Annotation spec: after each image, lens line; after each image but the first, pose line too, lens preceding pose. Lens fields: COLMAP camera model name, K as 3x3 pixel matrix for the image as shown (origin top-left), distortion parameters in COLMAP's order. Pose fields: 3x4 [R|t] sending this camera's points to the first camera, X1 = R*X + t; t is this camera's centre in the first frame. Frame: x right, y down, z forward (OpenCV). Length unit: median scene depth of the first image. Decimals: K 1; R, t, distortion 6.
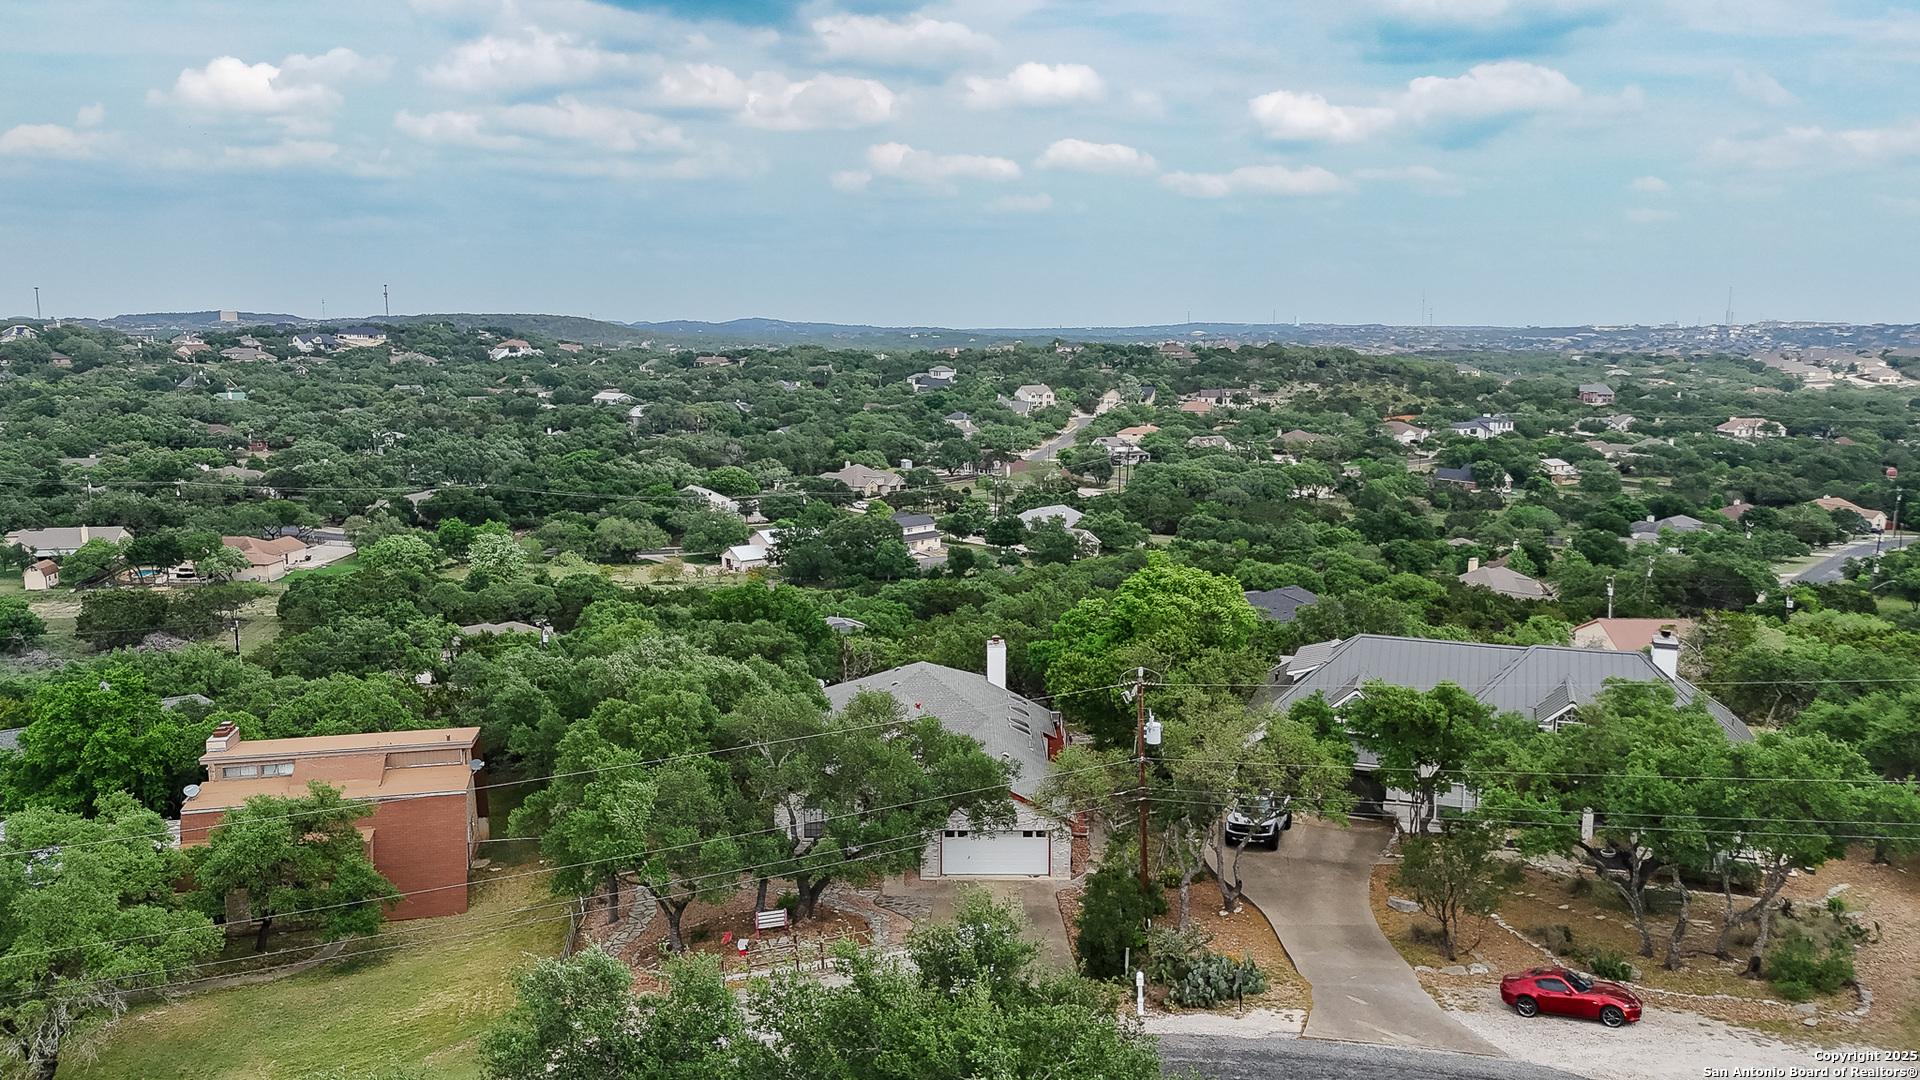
lens RADIAL K [[1417.7, 0, 959.2], [0, 1417.7, 541.2], [0, 0, 1]] dist [0.039015, -0.023642]
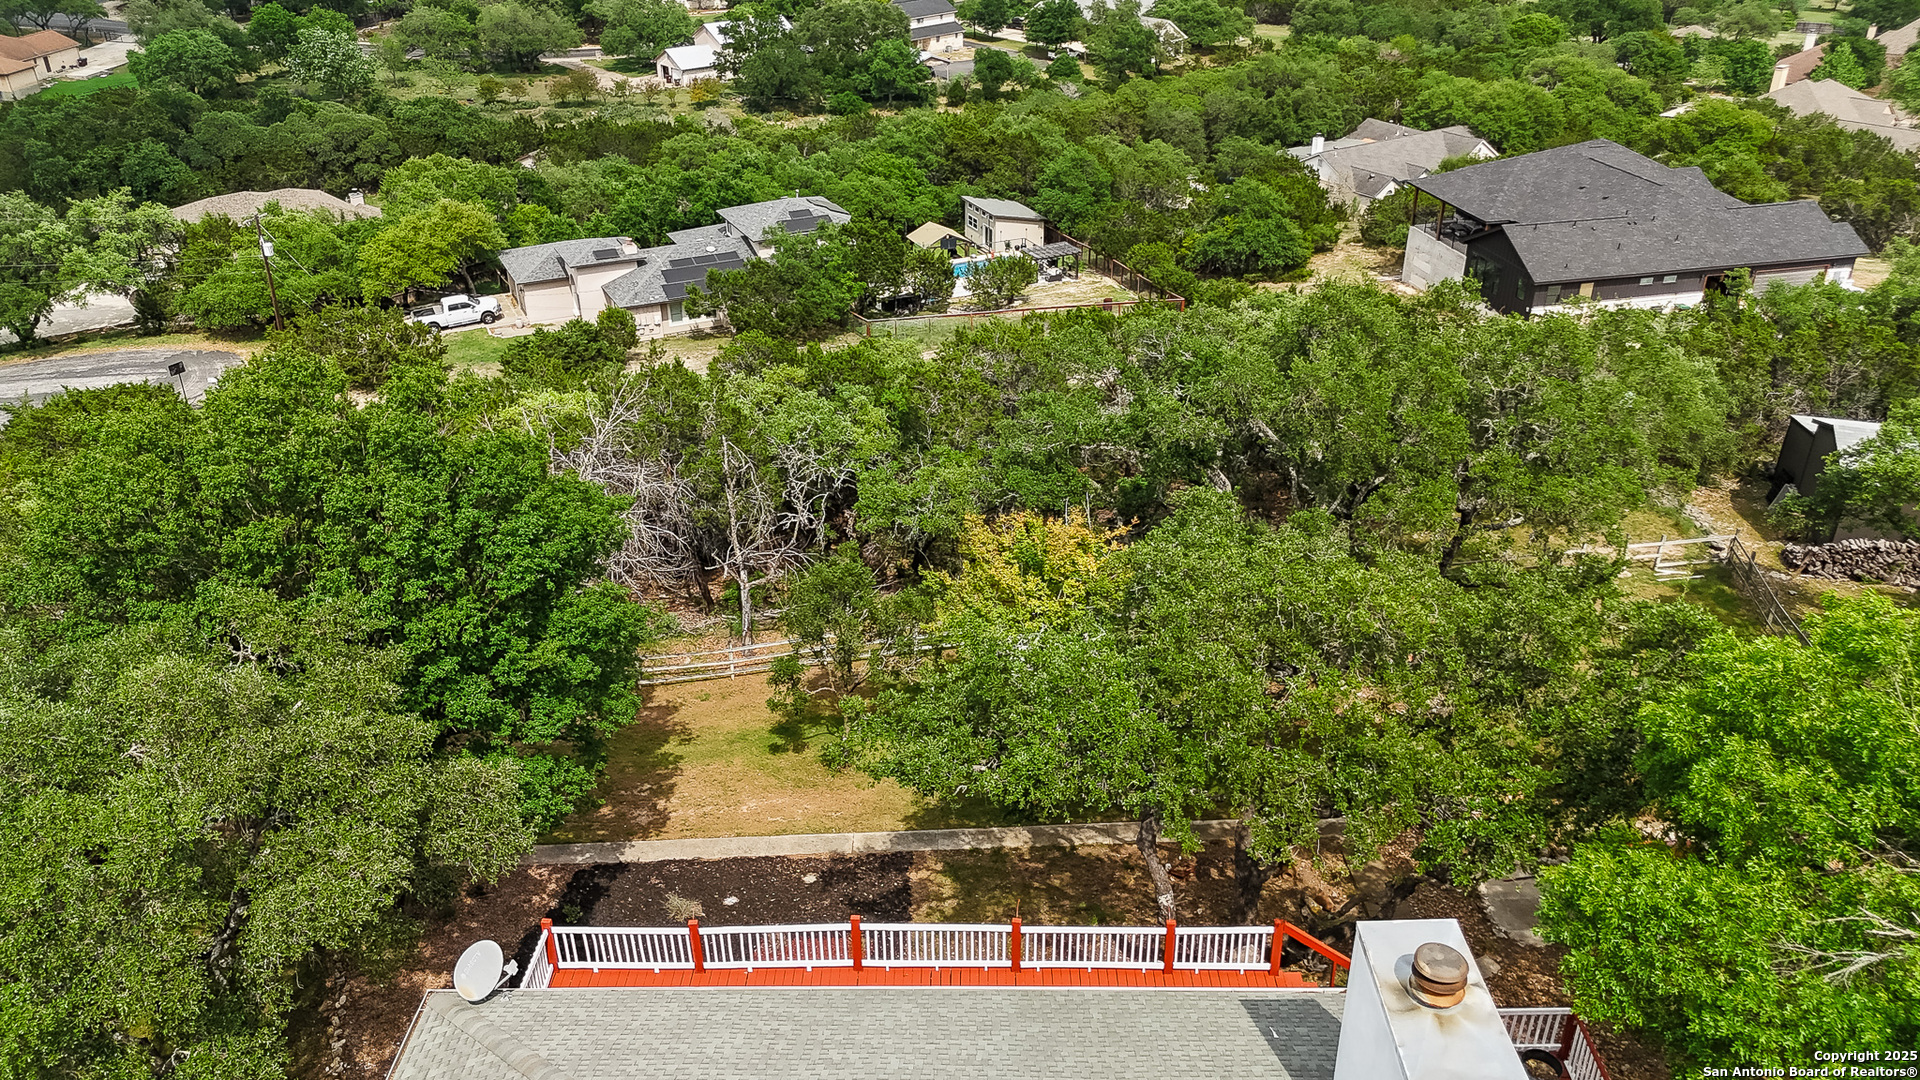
lens RADIAL K [[1417.7, 0, 966.3], [0, 1417.7, 538.8], [0, 0, 1]] dist [0.039015, -0.023642]
pose [[0.999972, -0.002110, -0.007116, -0.007587], [0.004428, 0.939054, 0.343740, -0.010074], [0.005957, -0.343762, 0.939038, 0.255276]]
